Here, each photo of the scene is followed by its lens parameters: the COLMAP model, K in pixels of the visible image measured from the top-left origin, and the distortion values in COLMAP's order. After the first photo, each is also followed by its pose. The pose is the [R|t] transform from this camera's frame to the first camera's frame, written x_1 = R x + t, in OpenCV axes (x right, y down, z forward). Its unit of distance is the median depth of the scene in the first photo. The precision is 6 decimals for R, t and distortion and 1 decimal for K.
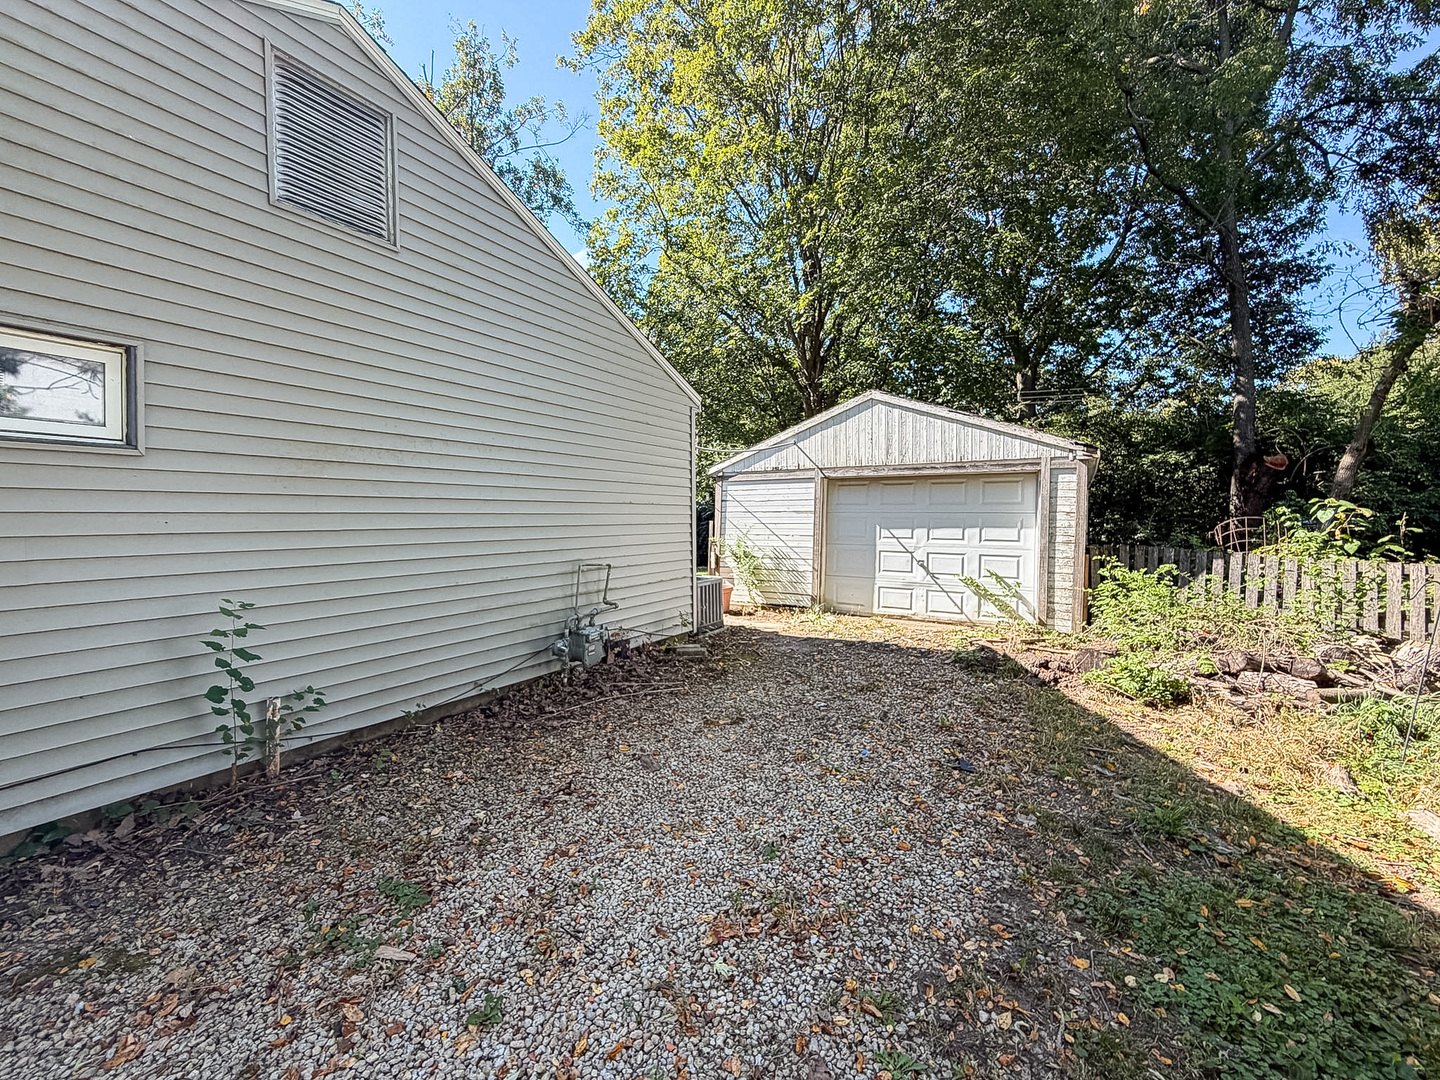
lens RADIAL K [[594.2, 0, 743.9], [0, 594.2, 541.2], [0, 0, 1]] dist [-0.001163, -0.000095]
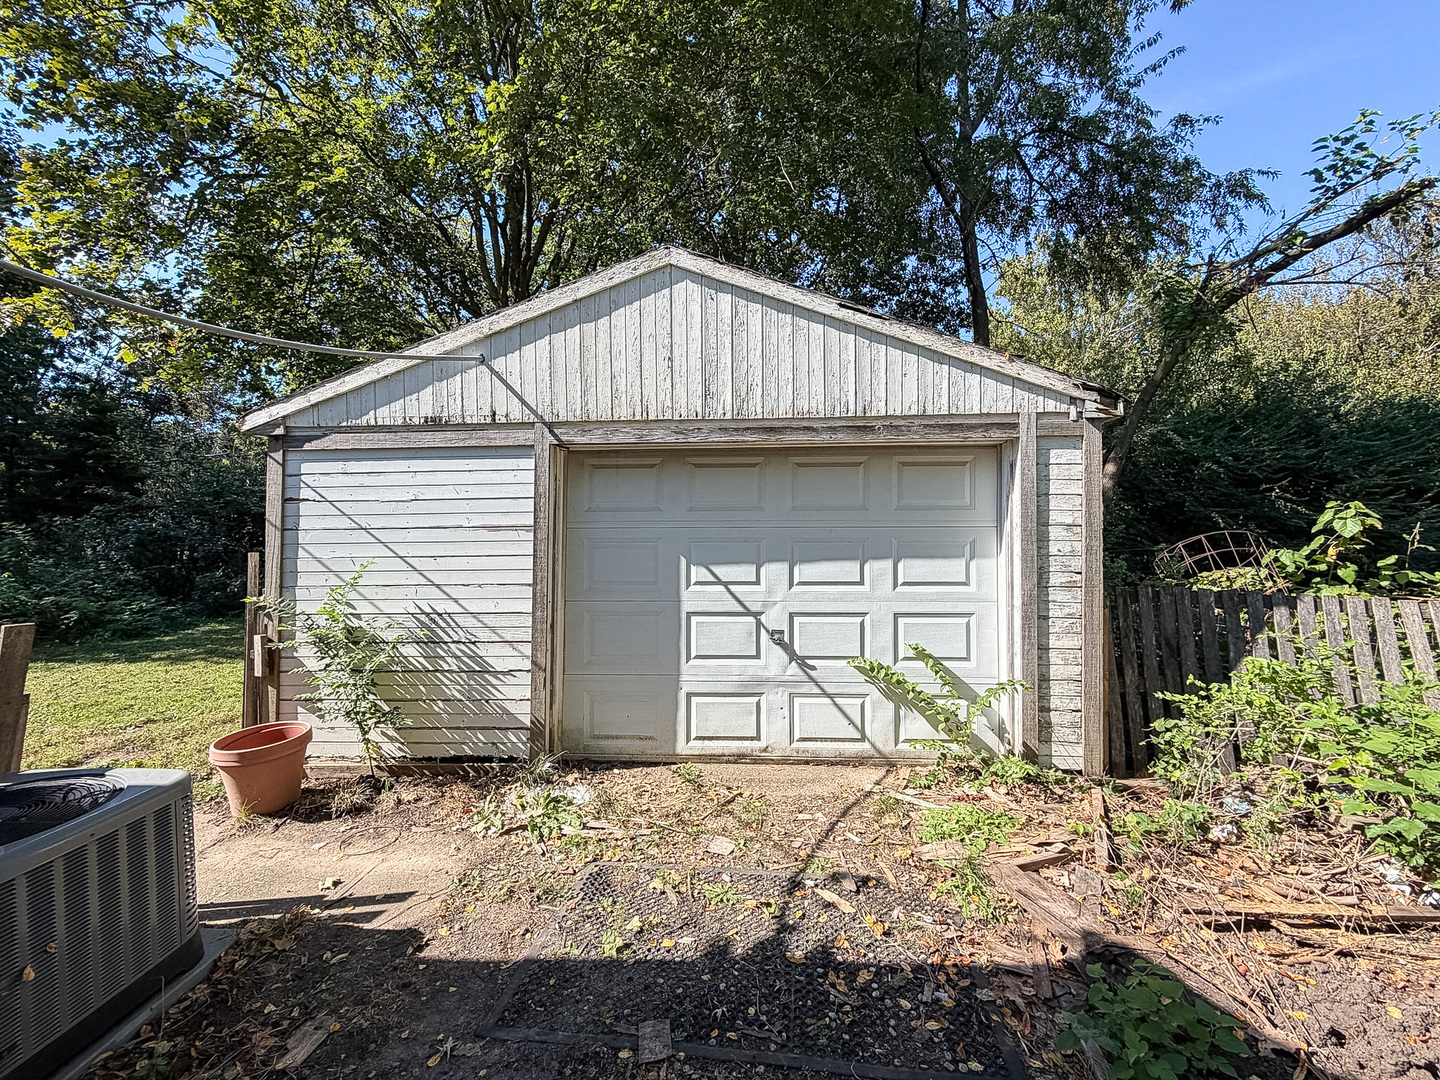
lens RADIAL K [[594.2, 0, 743.9], [0, 594.2, 541.2], [0, 0, 1]] dist [-0.001163, -0.000095]
pose [[0.905534, -0.008008, 0.424198, 0.078791], [0.027063, 0.998876, -0.038915, -0.020448], [-0.423409, 0.046719, 0.904733, 0.593342]]
